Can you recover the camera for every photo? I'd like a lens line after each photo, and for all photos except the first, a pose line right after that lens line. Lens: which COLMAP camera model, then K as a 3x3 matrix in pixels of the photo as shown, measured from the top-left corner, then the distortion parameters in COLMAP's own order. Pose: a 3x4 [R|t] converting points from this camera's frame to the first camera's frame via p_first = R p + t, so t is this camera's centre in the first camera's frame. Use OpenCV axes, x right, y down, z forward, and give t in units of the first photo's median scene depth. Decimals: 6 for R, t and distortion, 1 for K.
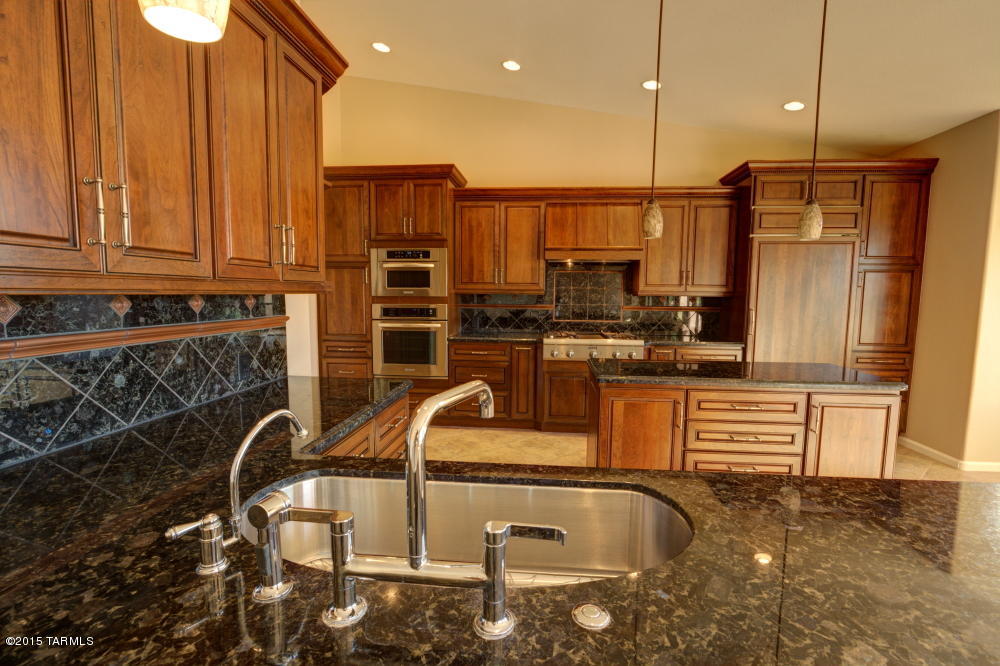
lens RADIAL K [[464.6, 0, 509.4], [0, 464.6, 338.5], [0, 0, 1]] dist [-0.018672, 0.003668]
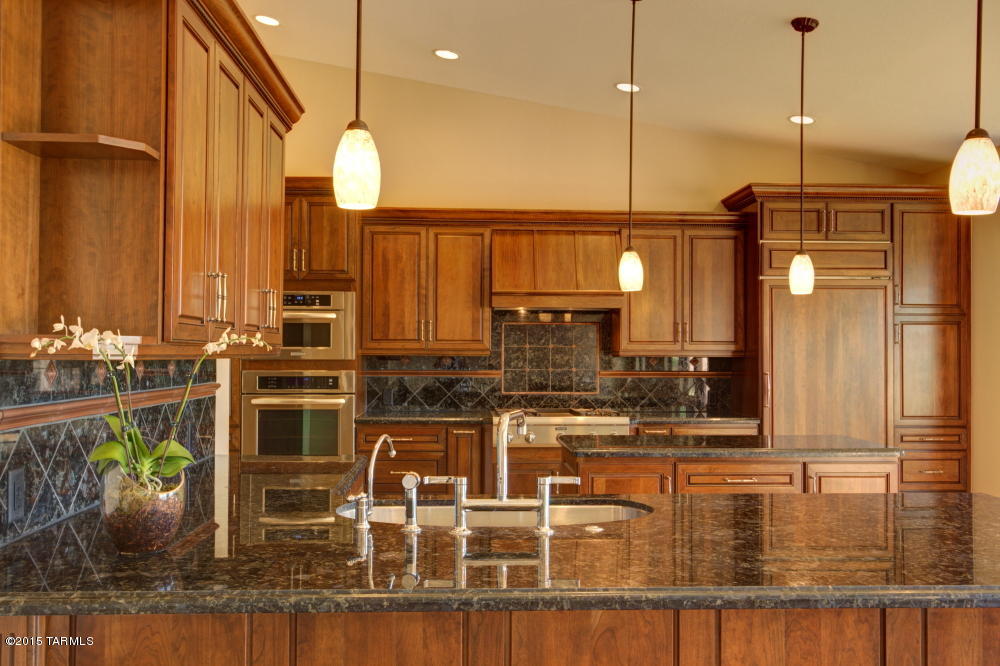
lens RADIAL K [[891.3, 0, 505.0], [0, 891.3, 334.6], [0, 0, 1]] dist [-0.007214, 0.000727]
pose [[0.990710, -0.002748, 0.135964, -0.093458], [0.018619, 0.993121, -0.115601, 0.032558], [-0.134711, 0.117058, 0.983946, -0.365453]]
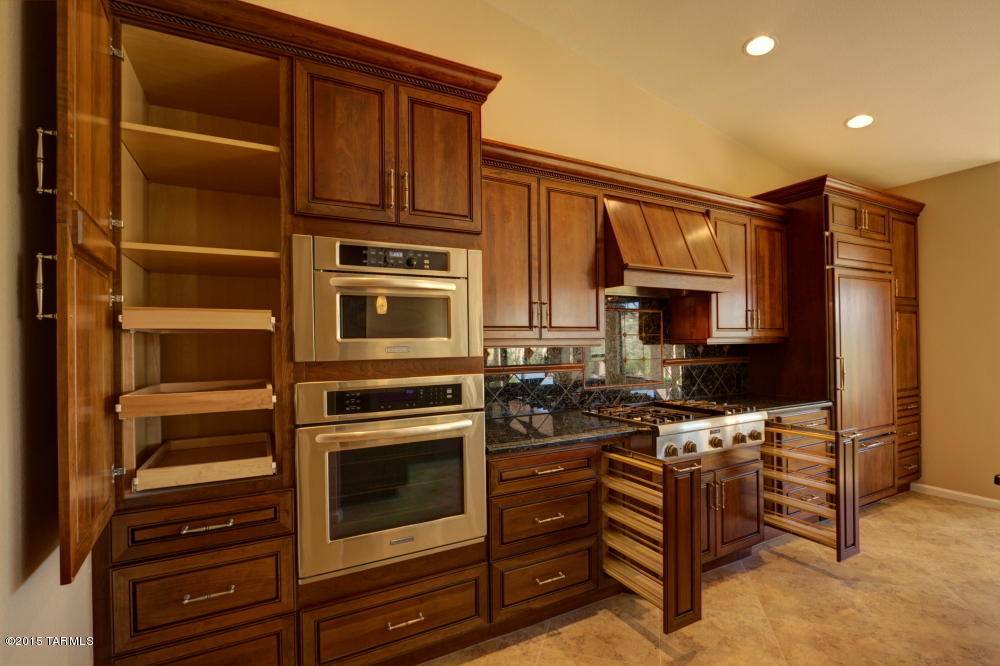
lens RADIAL K [[464.6, 0, 499.7], [0, 464.6, 333.9], [0, 0, 1]] dist [-0.018672, 0.003668]
pose [[0.835237, -0.009803, 0.549803, -0.374004], [0.072769, 0.993018, -0.092842, -0.069990], [-0.545055, 0.117554, 0.830118, 0.625653]]
